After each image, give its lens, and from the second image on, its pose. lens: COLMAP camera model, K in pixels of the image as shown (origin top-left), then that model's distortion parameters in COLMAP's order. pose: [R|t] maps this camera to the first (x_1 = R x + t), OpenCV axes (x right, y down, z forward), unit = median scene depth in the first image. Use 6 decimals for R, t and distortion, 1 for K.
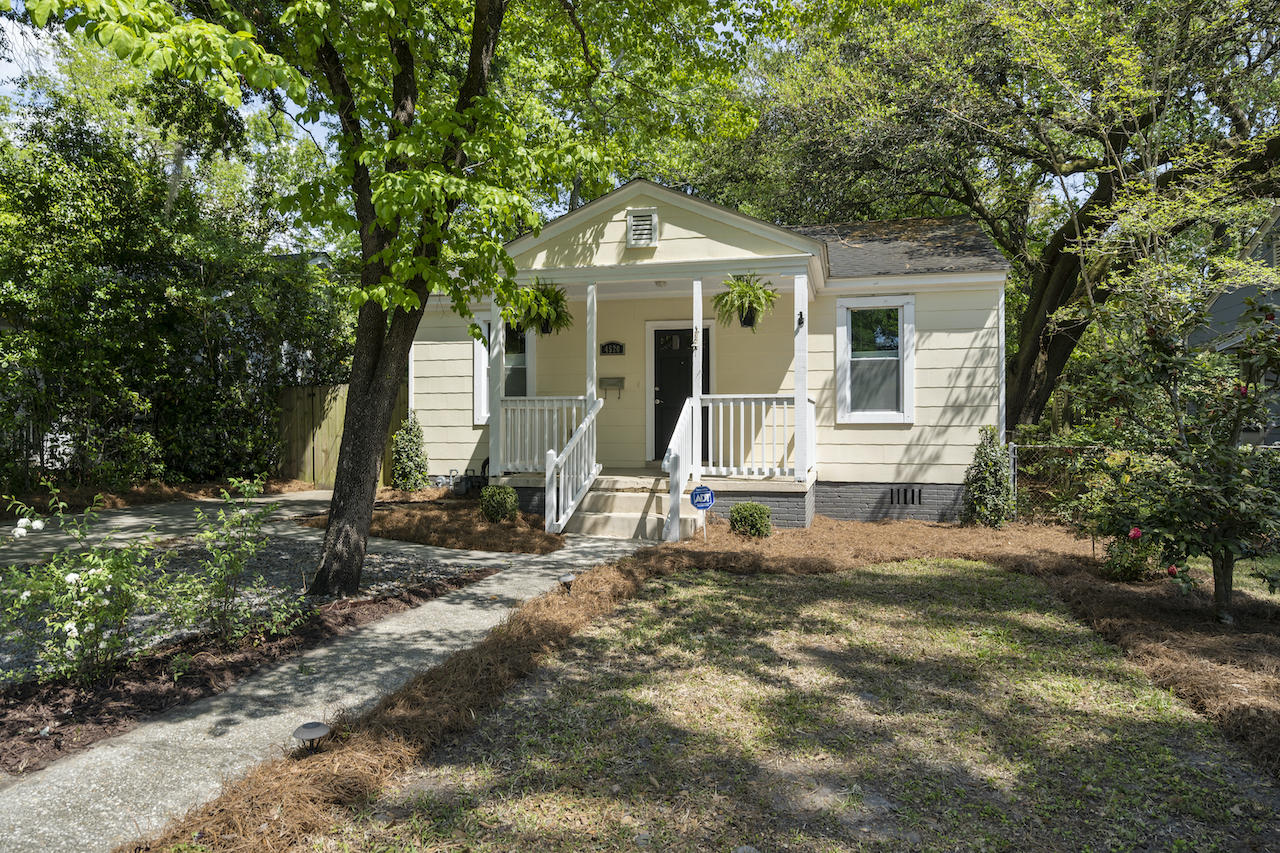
lens RADIAL K [[812.2, 0, 646.3], [0, 812.2, 422.7], [0, 0, 1]] dist [-0.009081, -0.001995]
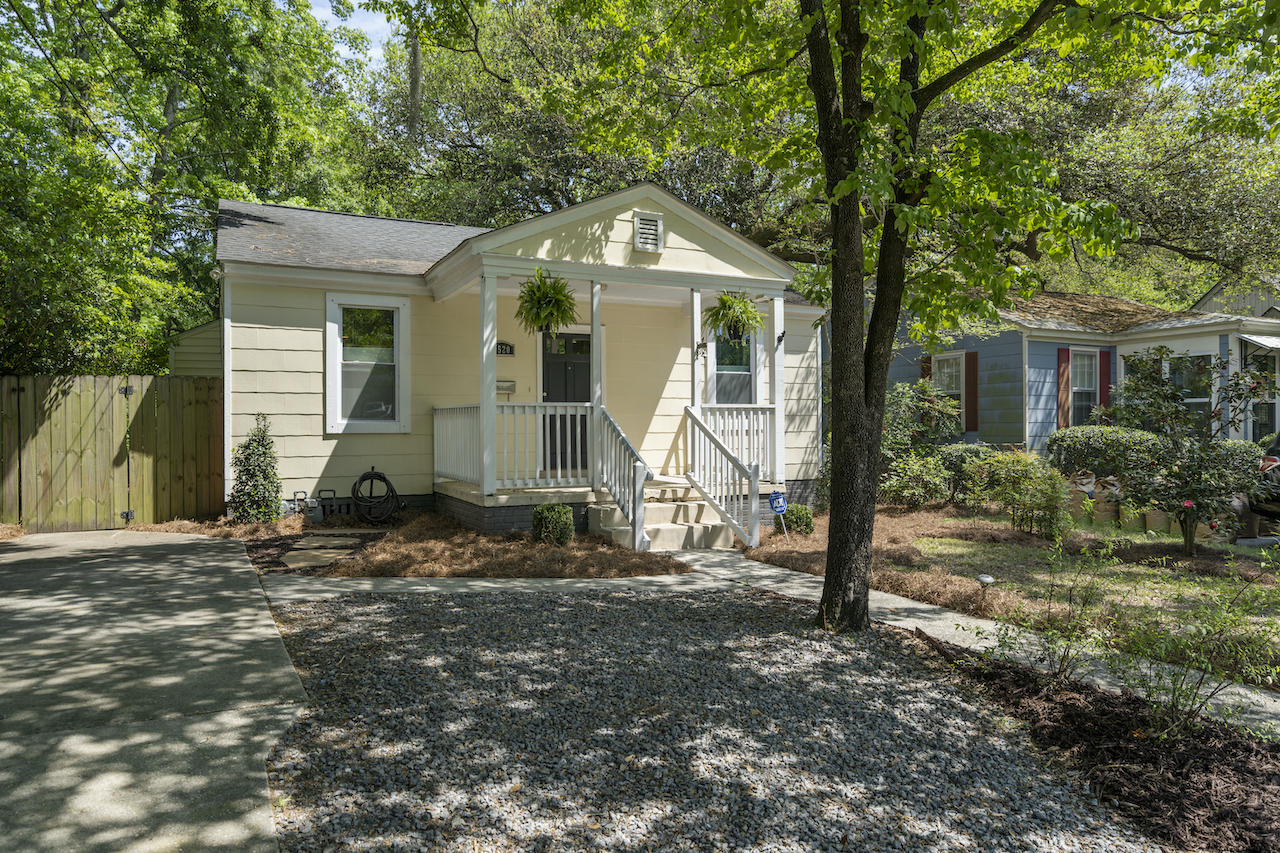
lens RADIAL K [[812.2, 0, 649.6], [0, 812.2, 420.8], [0, 0, 1]] dist [-0.009081, -0.001995]
pose [[0.760234, 0.002923, 0.649642, -0.562728], [-0.000949, 0.999994, -0.003388, -0.008346], [-0.649648, 0.001960, 0.760232, 0.226310]]
